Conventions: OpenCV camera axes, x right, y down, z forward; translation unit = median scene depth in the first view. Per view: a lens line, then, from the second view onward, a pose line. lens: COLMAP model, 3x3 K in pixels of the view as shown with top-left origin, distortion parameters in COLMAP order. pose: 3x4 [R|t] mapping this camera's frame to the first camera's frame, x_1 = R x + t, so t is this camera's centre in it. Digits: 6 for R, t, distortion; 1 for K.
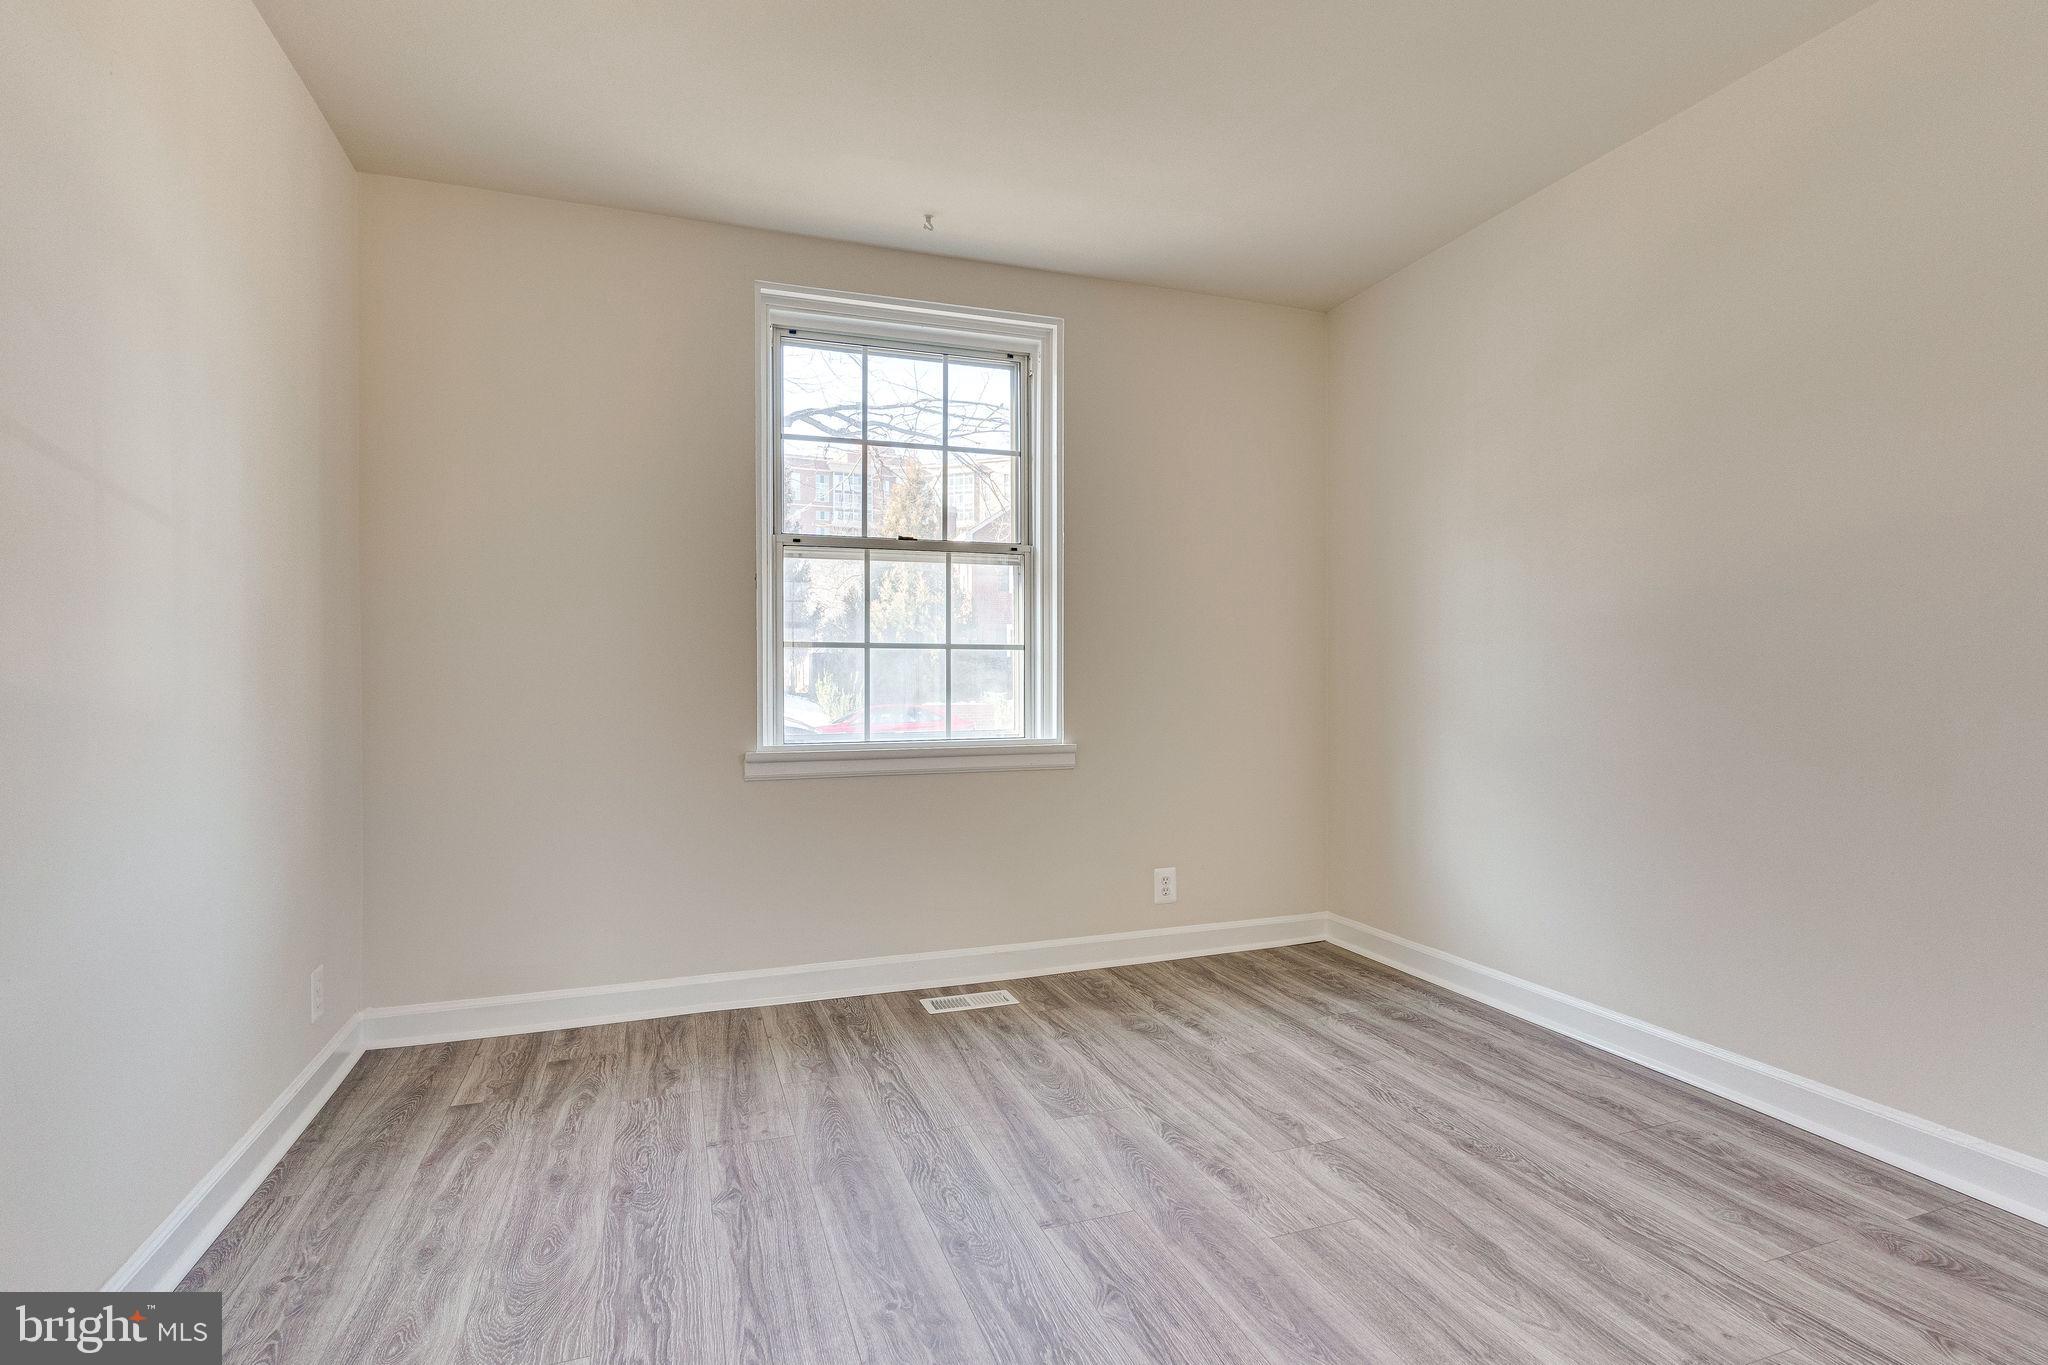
lens RADIAL K [[999.3, 0, 1024.4], [0, 999.3, 679.5], [0, 0, 1]] dist [0.003011, 0.001125]
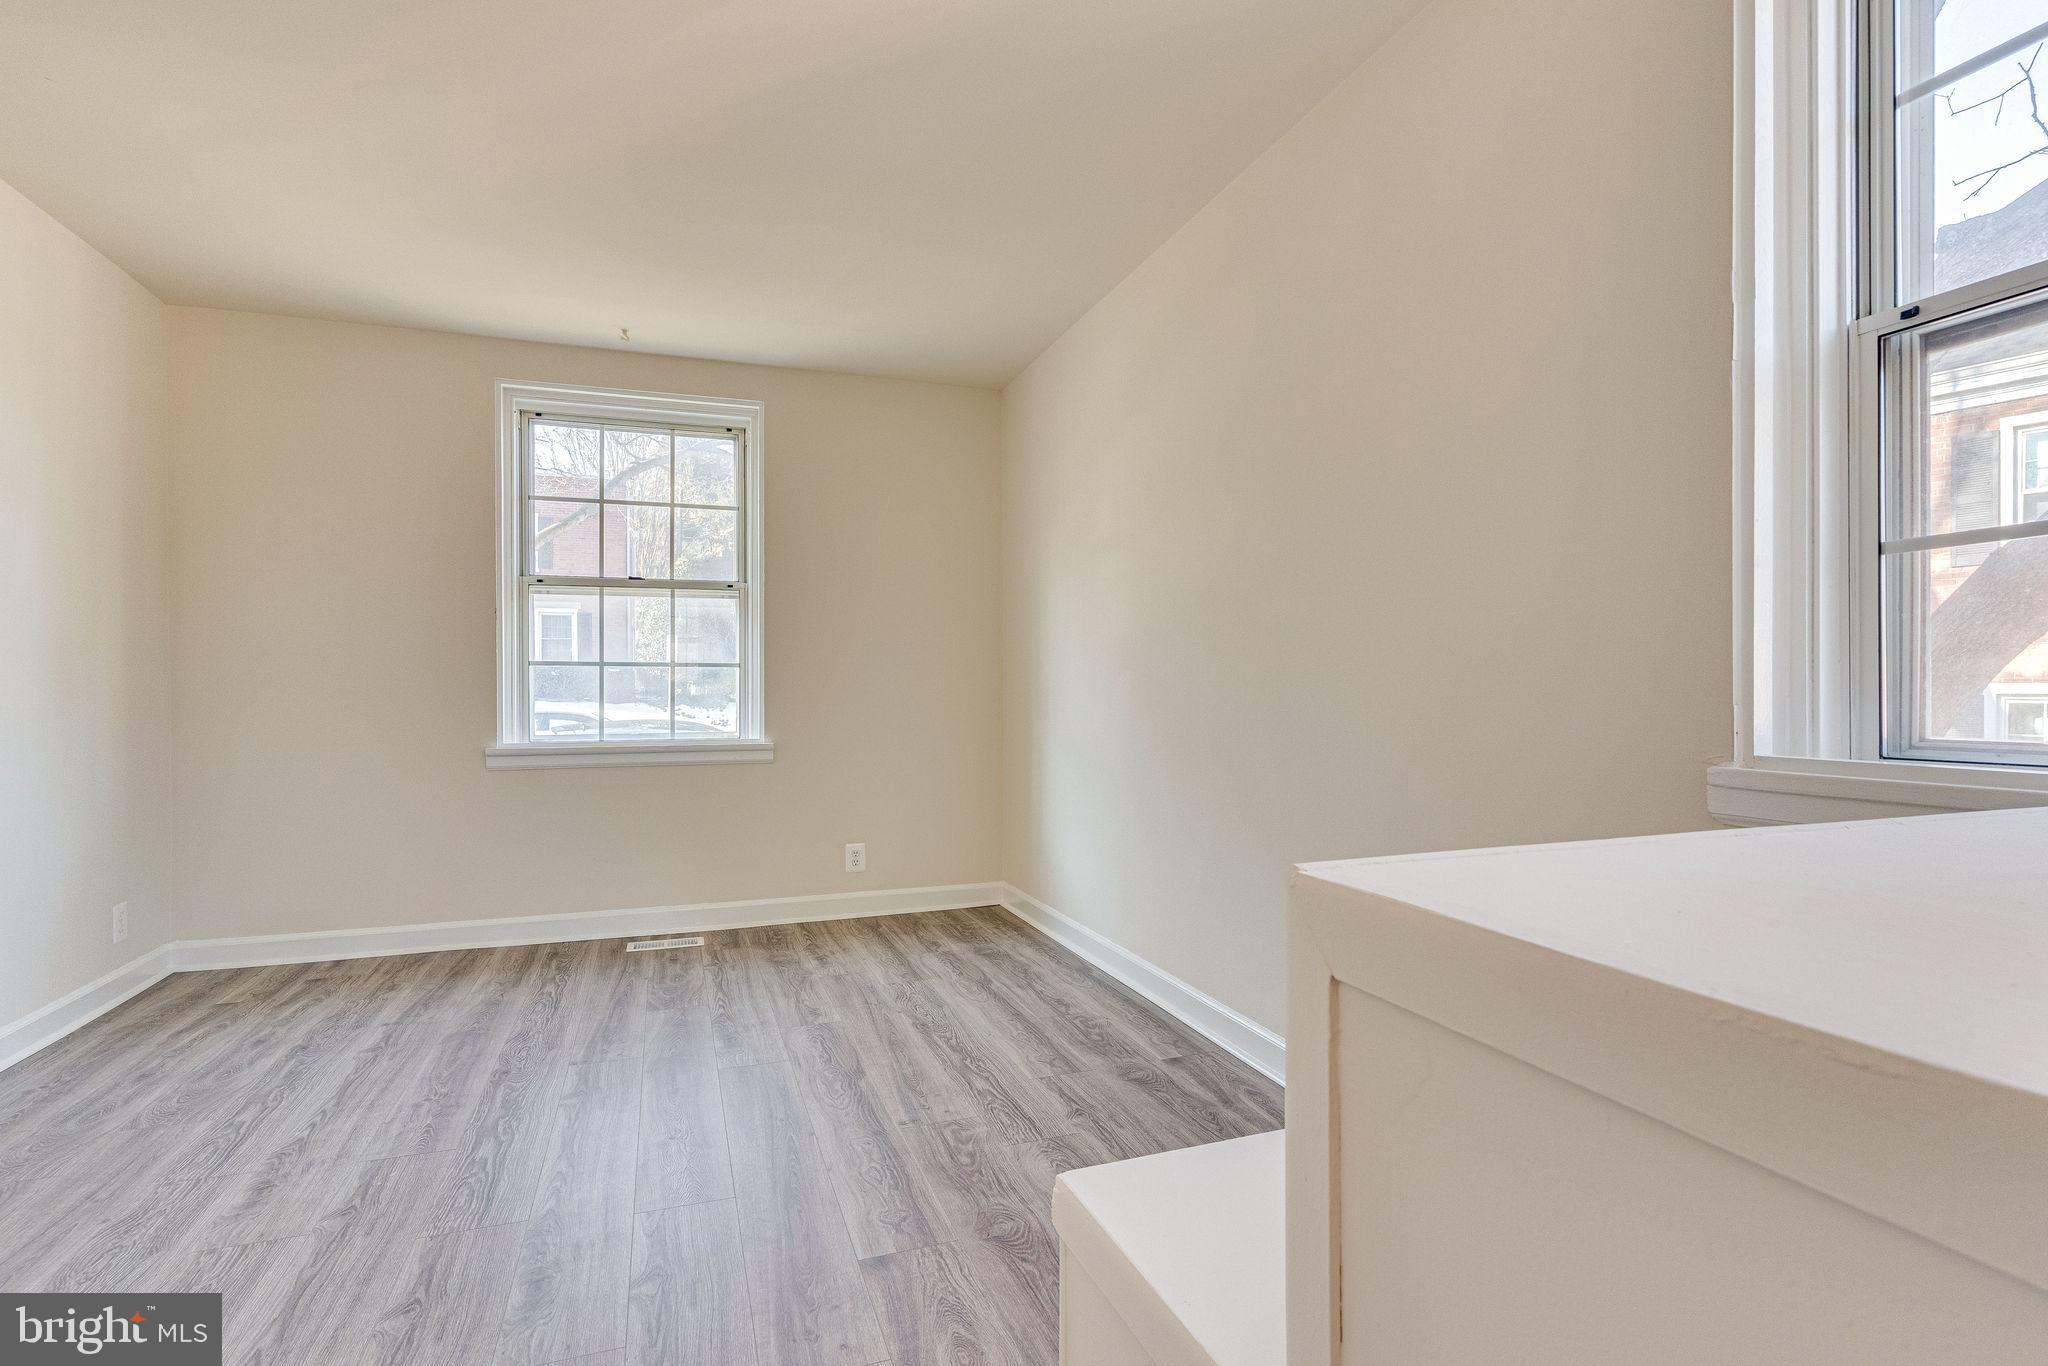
lens RADIAL K [[1026.4, 0, 1049.7], [0, 1026.4, 692.4], [0, 0, 1]] dist [0.004721, -0.001365]
pose [[0.999972, 0.000181, -0.007420, 0.535355], [-0.000180, 1.000000, 0.000173, 0.001744], [0.007421, -0.000171, 0.999972, -0.365808]]
